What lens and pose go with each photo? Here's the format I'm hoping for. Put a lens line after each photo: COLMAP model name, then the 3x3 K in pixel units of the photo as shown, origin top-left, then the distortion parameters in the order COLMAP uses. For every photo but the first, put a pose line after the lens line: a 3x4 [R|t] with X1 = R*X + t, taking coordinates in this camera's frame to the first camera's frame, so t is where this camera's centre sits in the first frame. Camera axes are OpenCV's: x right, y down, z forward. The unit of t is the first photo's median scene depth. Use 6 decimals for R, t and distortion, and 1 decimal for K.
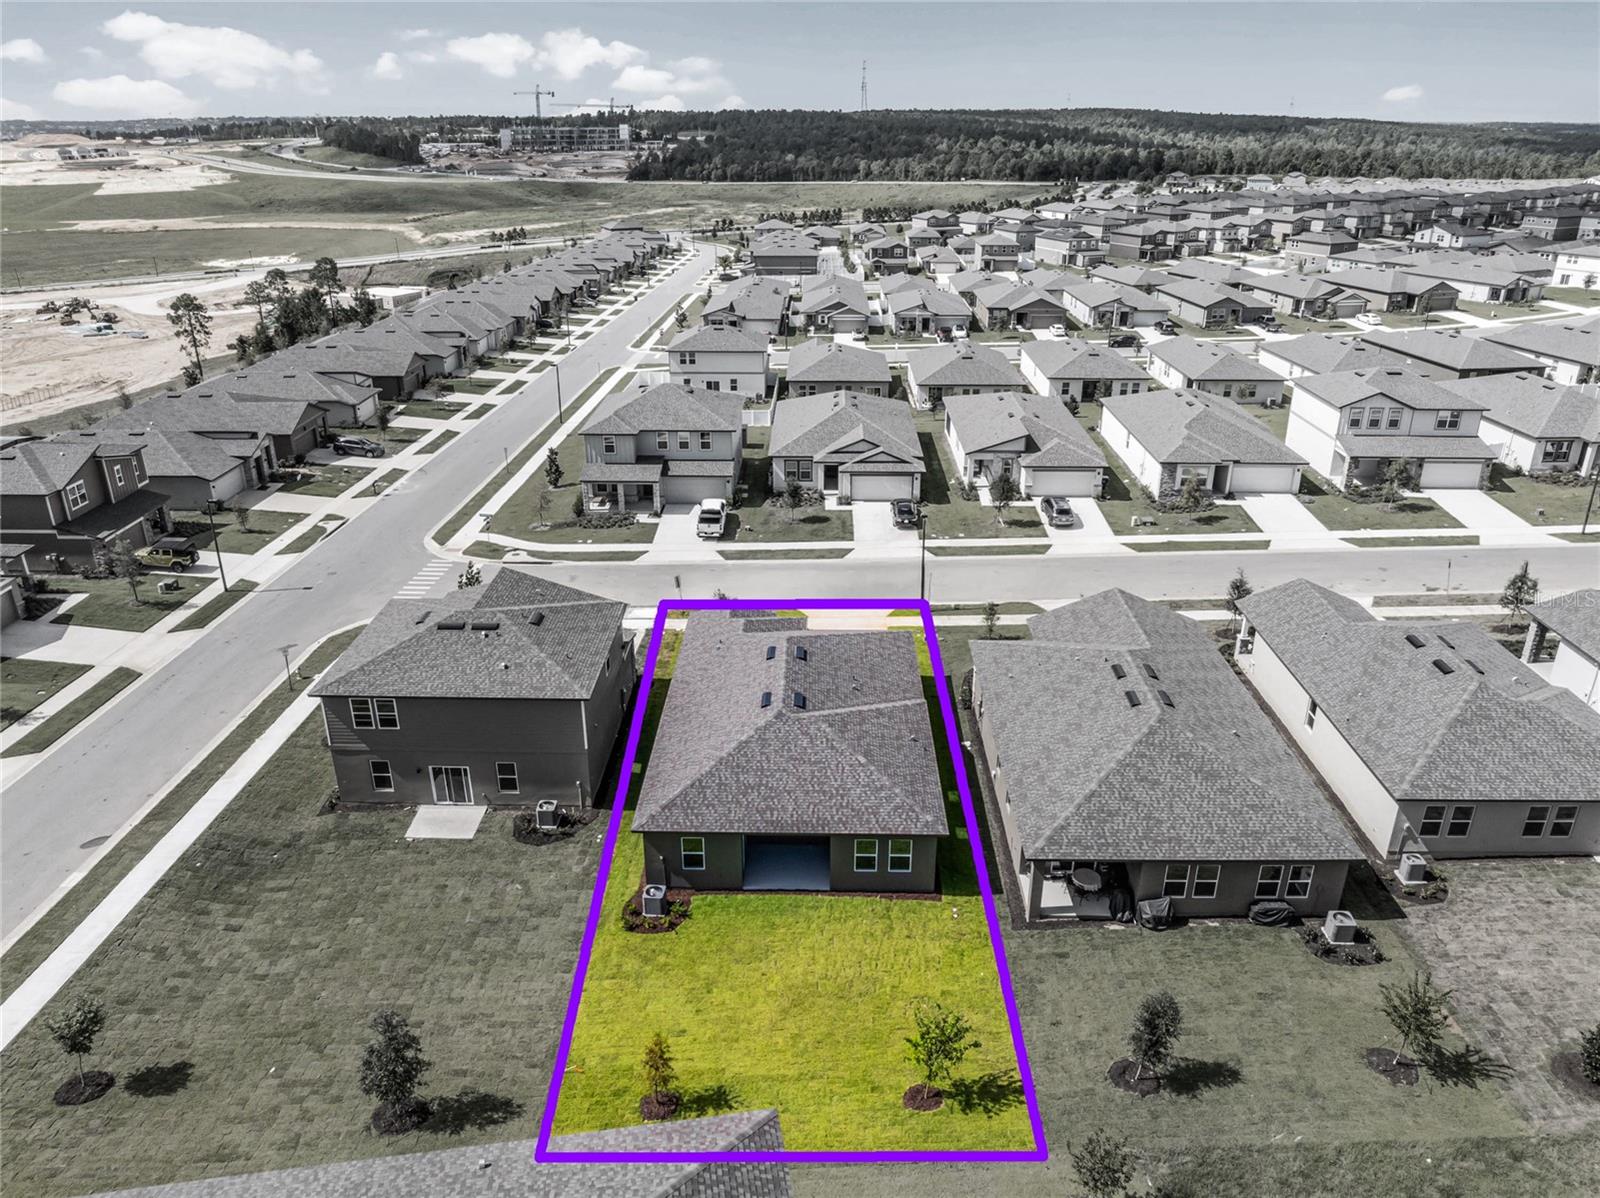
lens RADIAL K [[1117.8, 0, 799.7], [0, 1117.8, 594.3], [0, 0, 1]] dist [-0.041059, 0.010304]
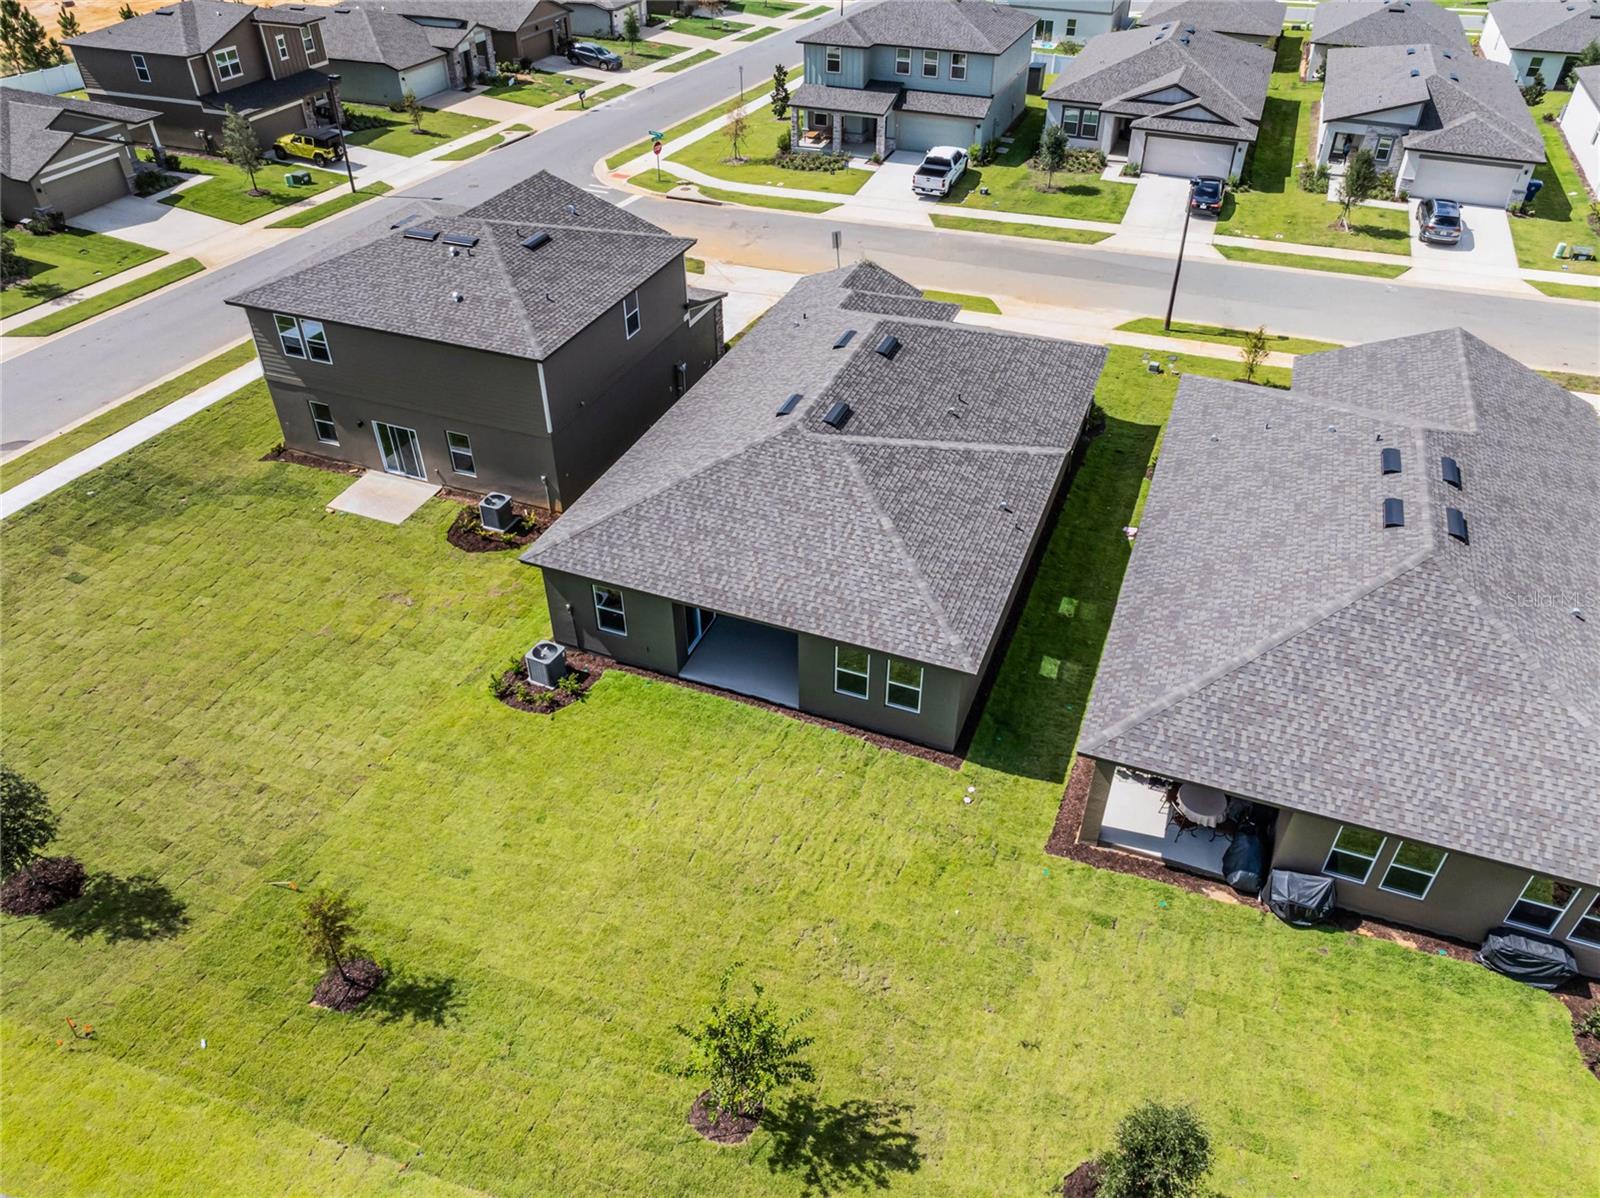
lens RADIAL K [[1117.8, 0, 802.3], [0, 1117.8, 596.3], [0, 0, 1]] dist [-0.041059, 0.010304]
pose [[0.937711, 0.212801, -0.274616, 0.104208], [-0.136025, 0.952231, 0.273411, 0.012963], [0.319680, -0.219026, 0.921863, 0.221791]]
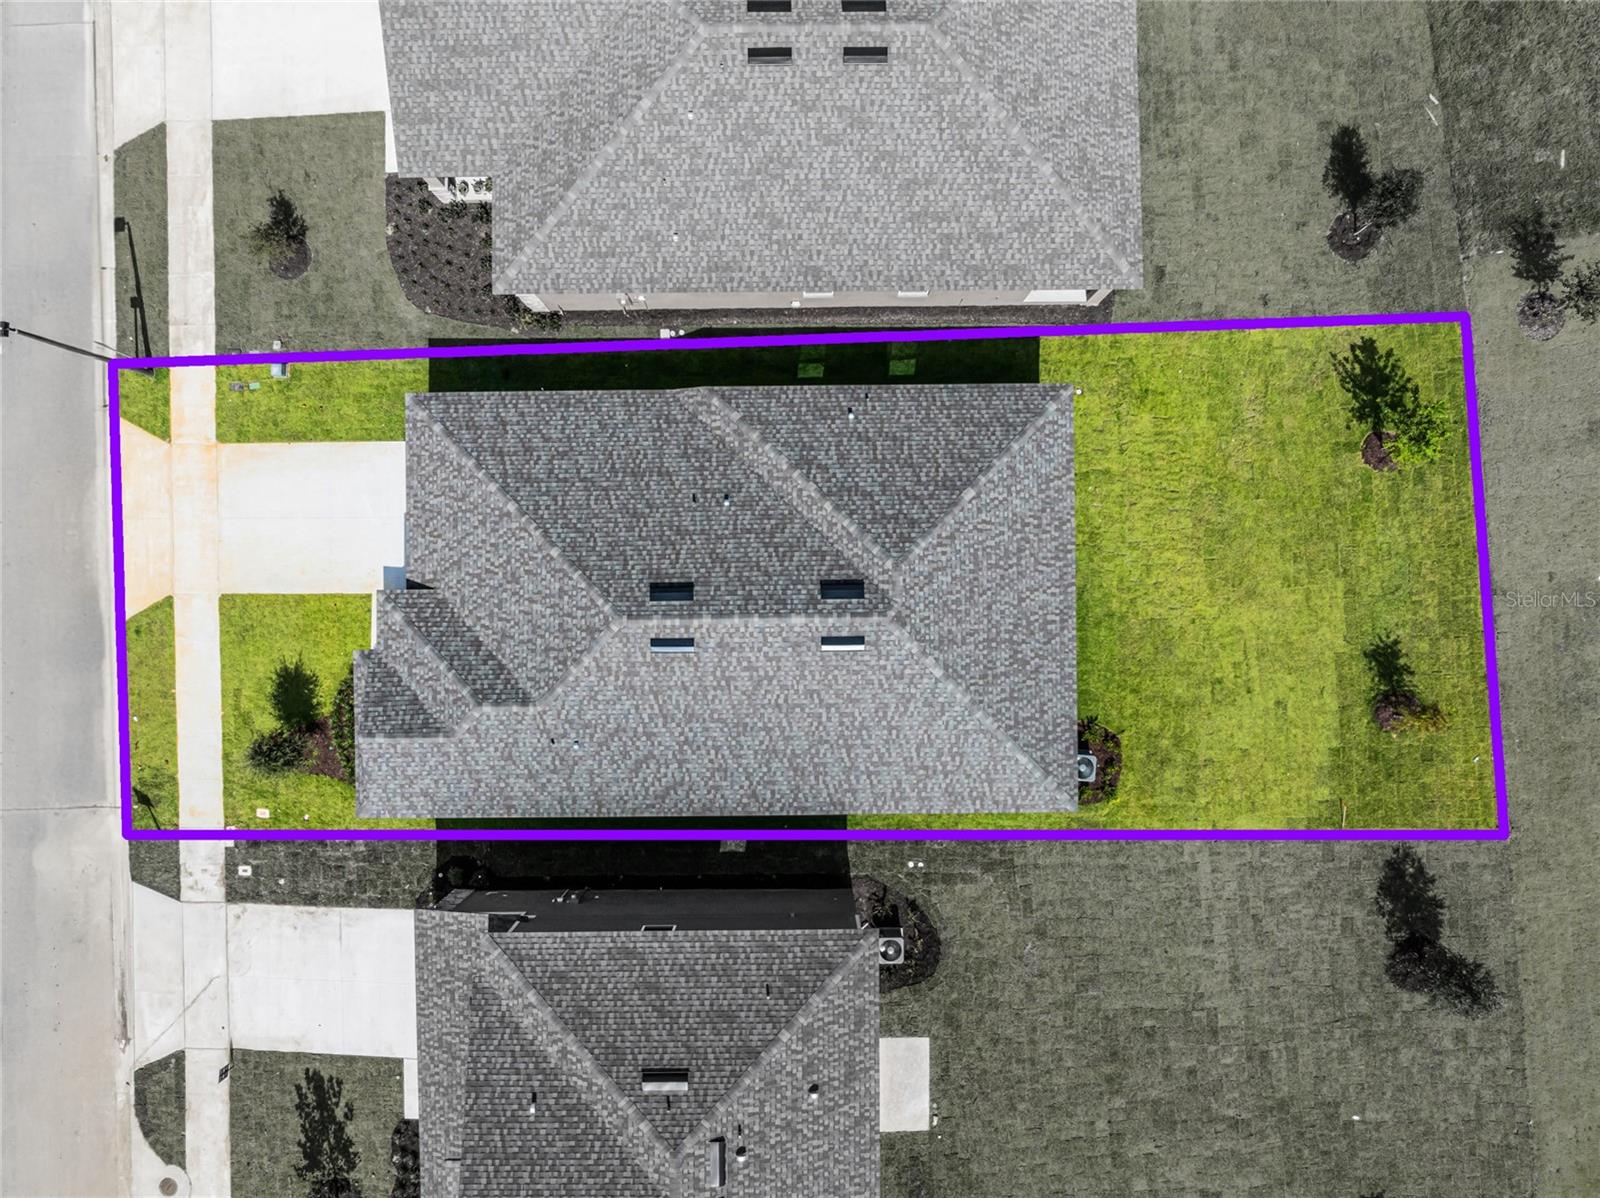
lens RADIAL K [[1117.8, 0, 800.0], [0, 1117.8, 590.4], [0, 0, 1]] dist [-0.041059, 0.010304]
pose [[-0.031766, -0.999489, 0.003476, -0.000834], [0.396687, -0.009415, 0.917905, -0.280868], [-0.917404, 0.030537, 0.396784, 0.452872]]
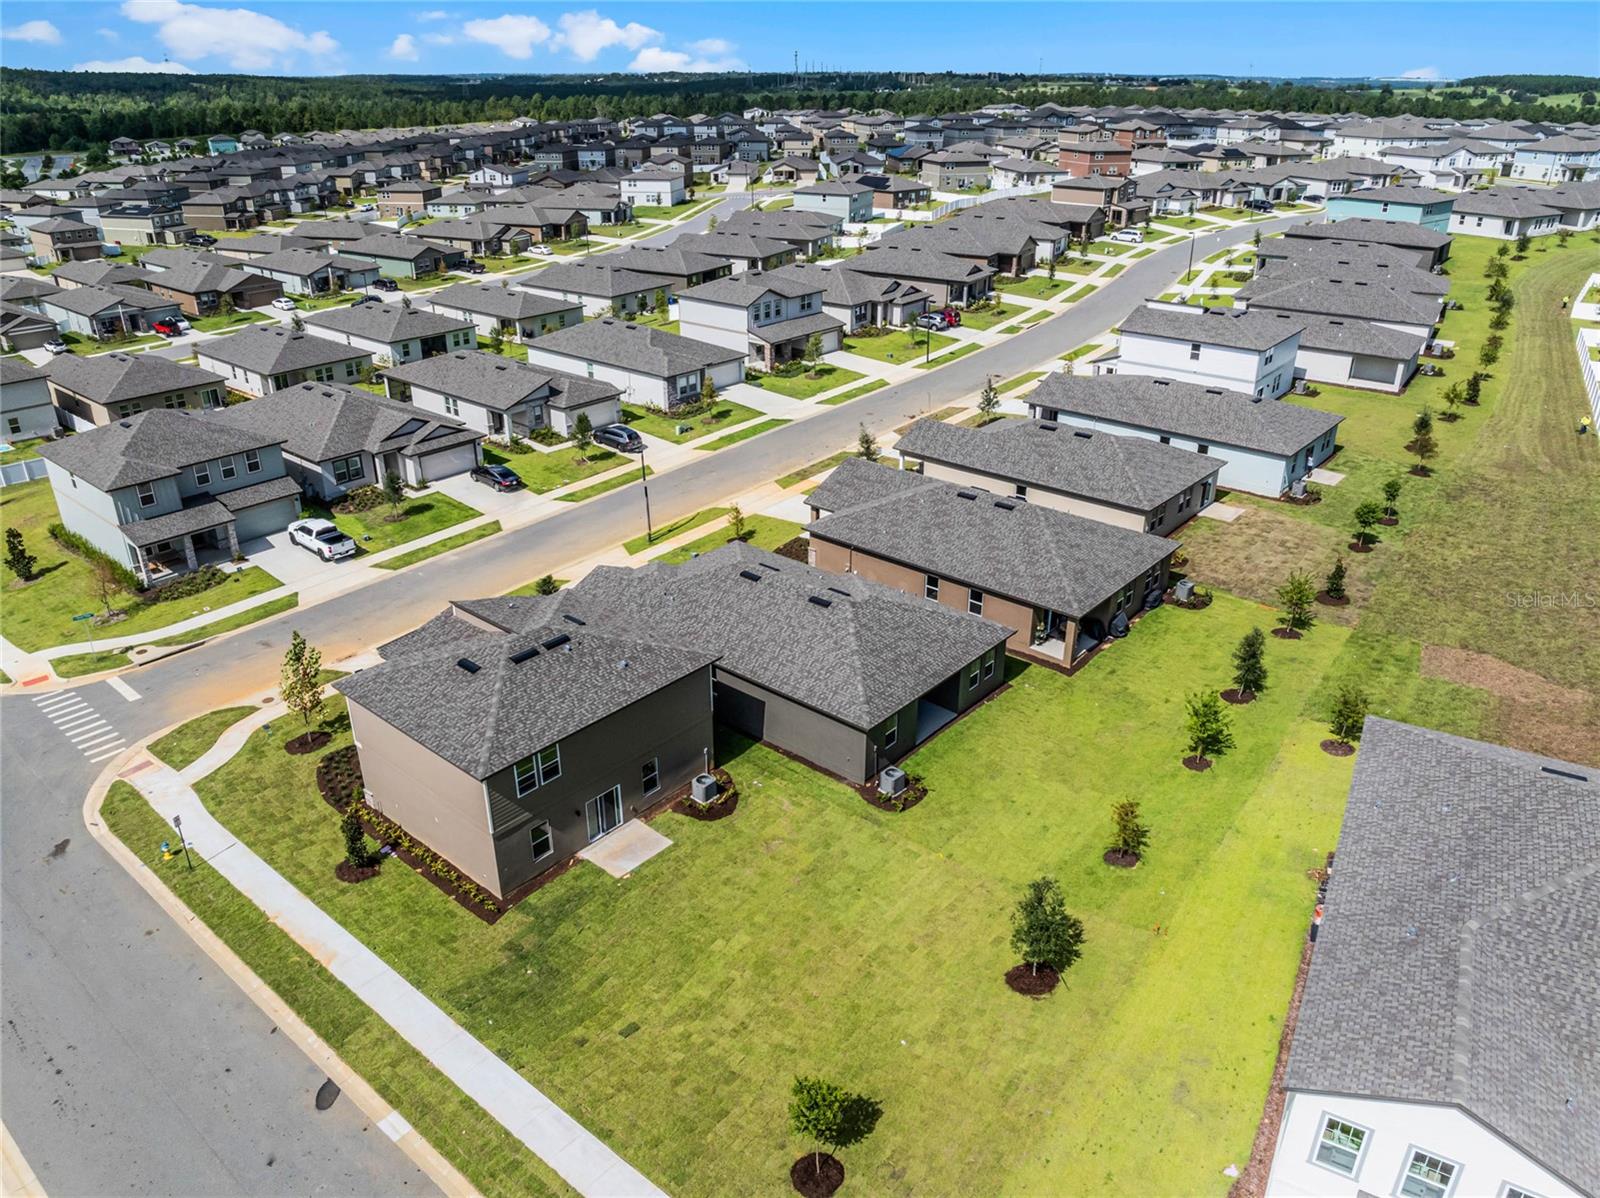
lens RADIAL K [[1117.8, 0, 802.3], [0, 1117.8, 600.0], [0, 0, 1]] dist [-0.041059, 0.010304]
pose [[0.636050, -0.331919, 0.696614, -0.472521], [0.305295, 0.937345, 0.167869, -0.056752], [-0.708686, 0.105900, 0.697531, 0.142524]]
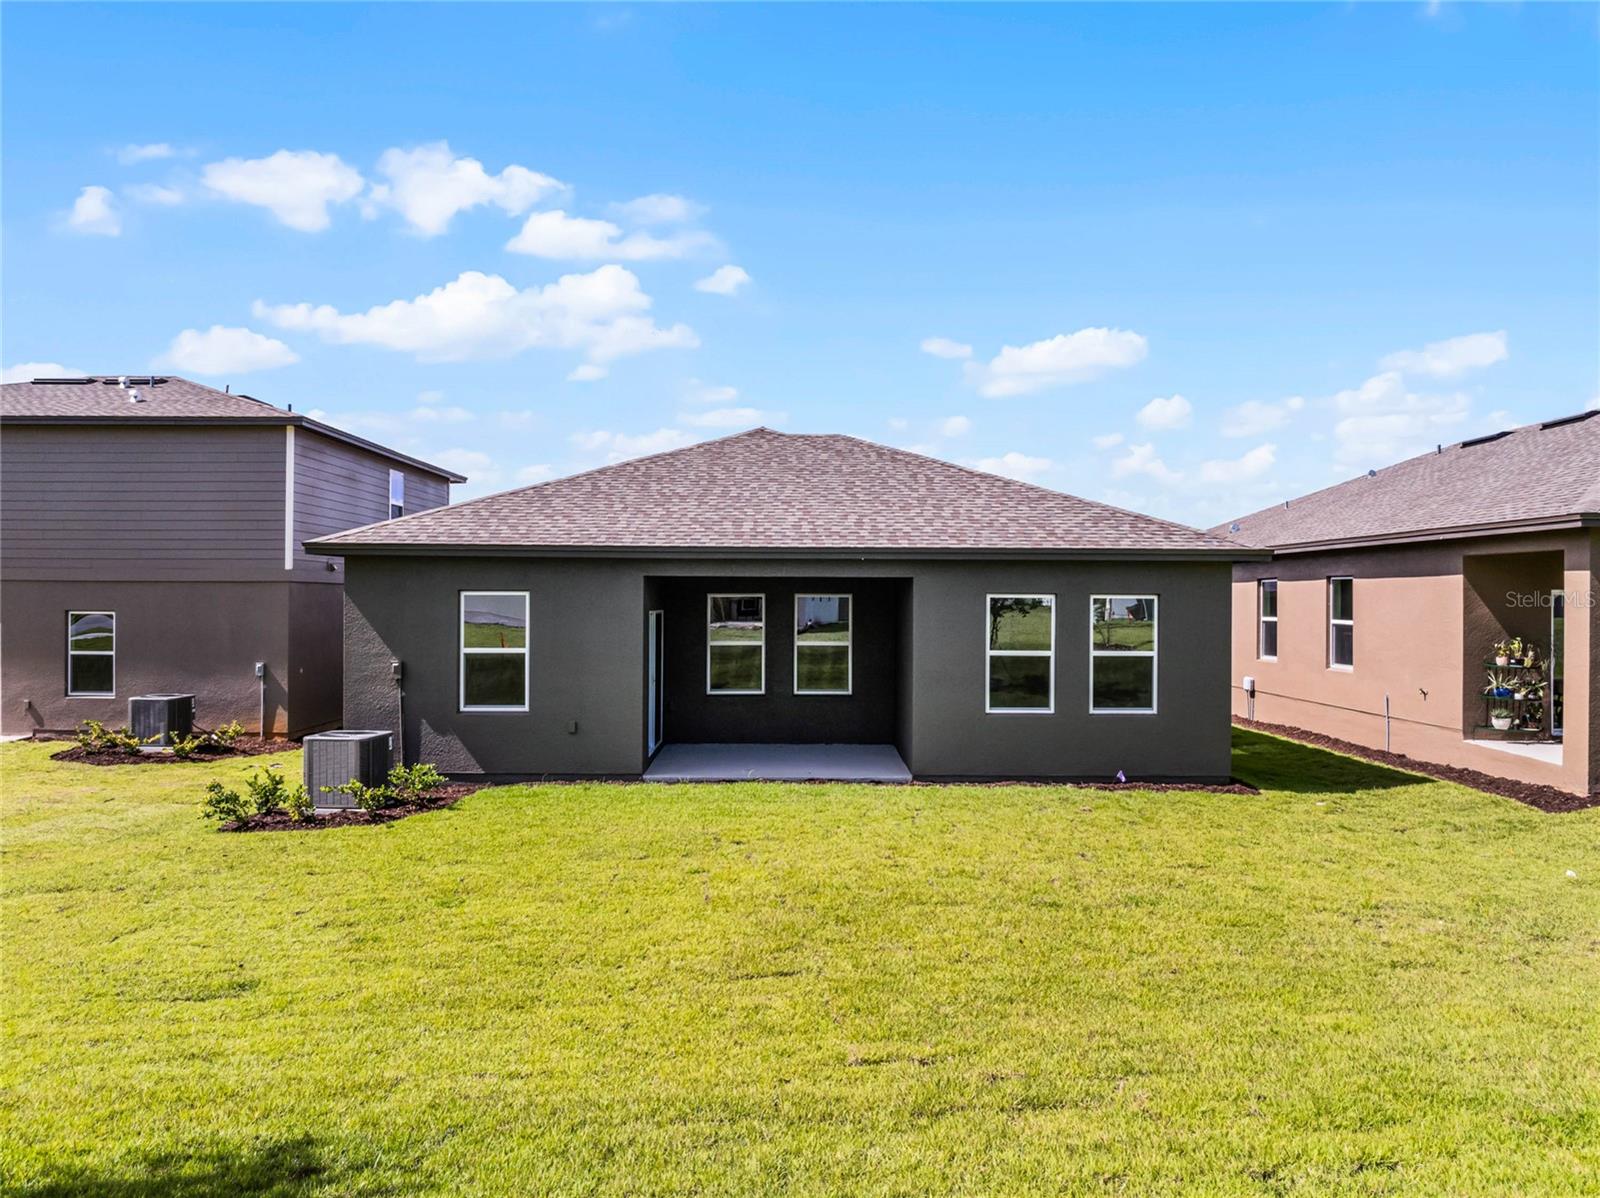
lens RADIAL K [[1117.8, 0, 795.4], [0, 1117.8, 596.9], [0, 0, 1]] dist [-0.041059, 0.010304]
pose [[0.999440, 0.006962, 0.032738, -0.009231], [0.006310, 0.921402, -0.388559, 0.183678], [-0.032870, 0.388548, 0.920842, 0.364551]]
